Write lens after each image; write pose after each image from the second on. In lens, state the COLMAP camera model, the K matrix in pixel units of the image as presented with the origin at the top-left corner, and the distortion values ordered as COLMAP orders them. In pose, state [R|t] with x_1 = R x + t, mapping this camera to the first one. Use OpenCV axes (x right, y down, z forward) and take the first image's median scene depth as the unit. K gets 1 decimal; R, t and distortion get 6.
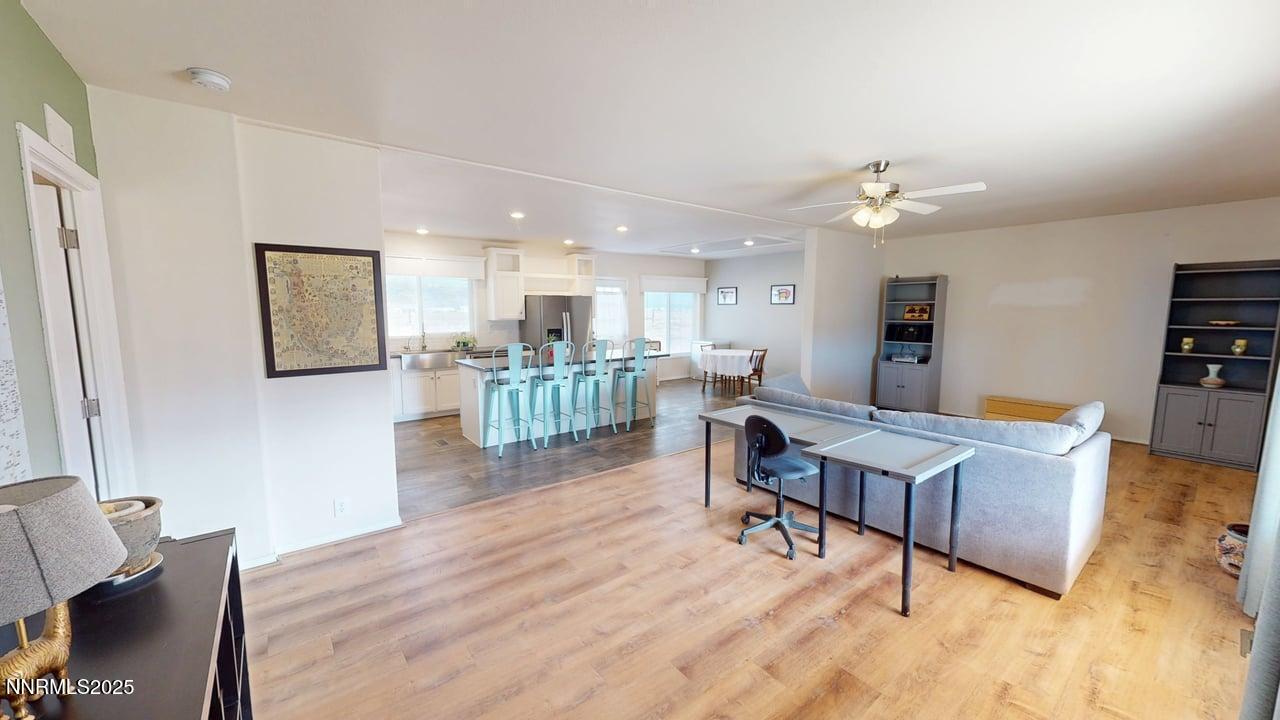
lens RADIAL K [[470.6, 0, 640.6], [0, 470.6, 363.9], [0, 0, 1]] dist [0.000466, -0.000221]
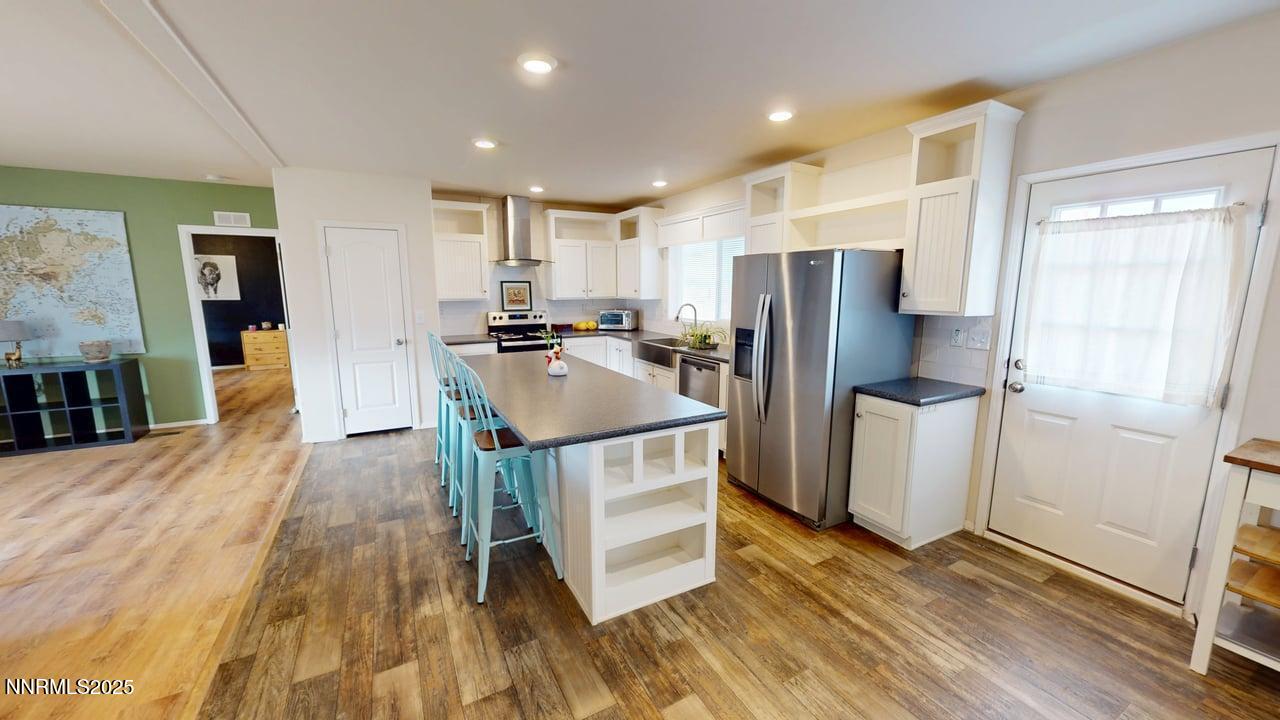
lens RADIAL K [[470.6, 0, 640.2], [0, 470.6, 362.3], [0, 0, 1]] dist [0.000466, -0.000221]
pose [[-0.169524, 0.156107, -0.973084, 0.417493], [-0.115638, 0.977404, 0.176945, -0.164724], [0.978718, 0.142522, -0.147642, 1.424023]]
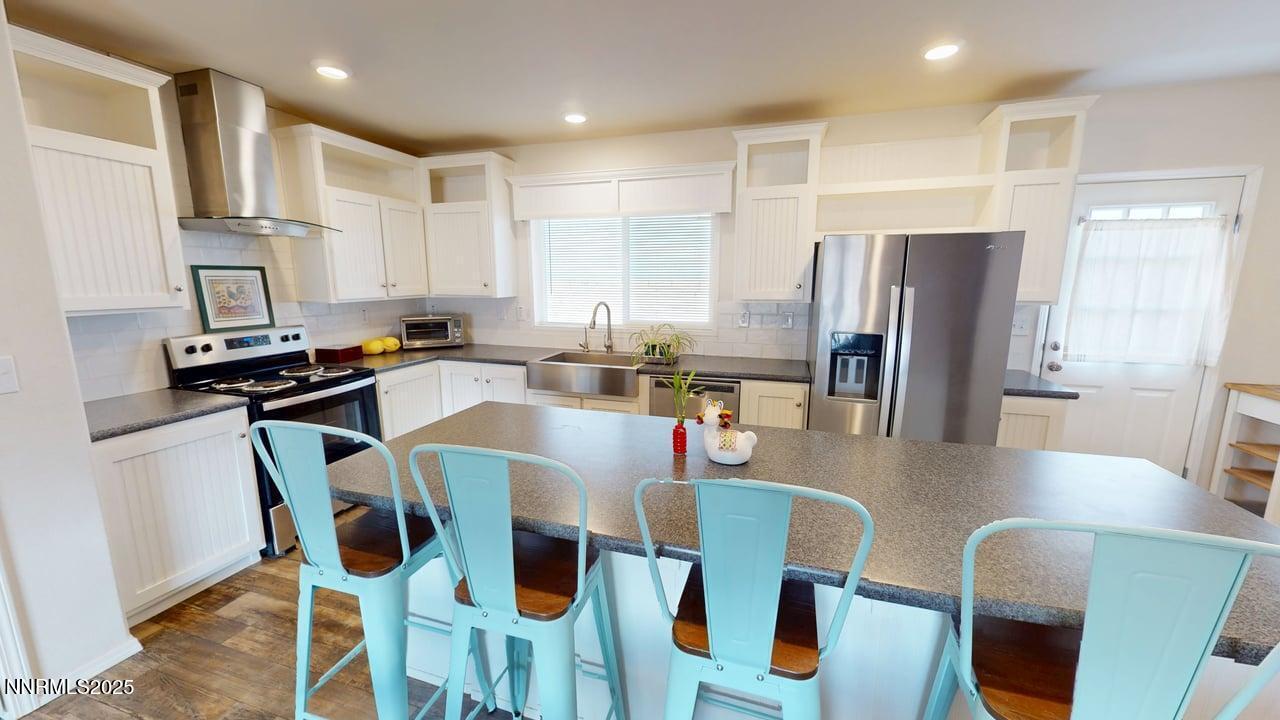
lens RADIAL K [[470.6, 0, 636.4], [0, 470.6, 358.0], [0, 0, 1]] dist [0.000466, -0.000221]
pose [[0.564136, 0.135665, -0.814460, 0.012129], [-0.095135, 0.990520, 0.099096, -0.110817], [0.820183, 0.021580, 0.571694, 0.982796]]
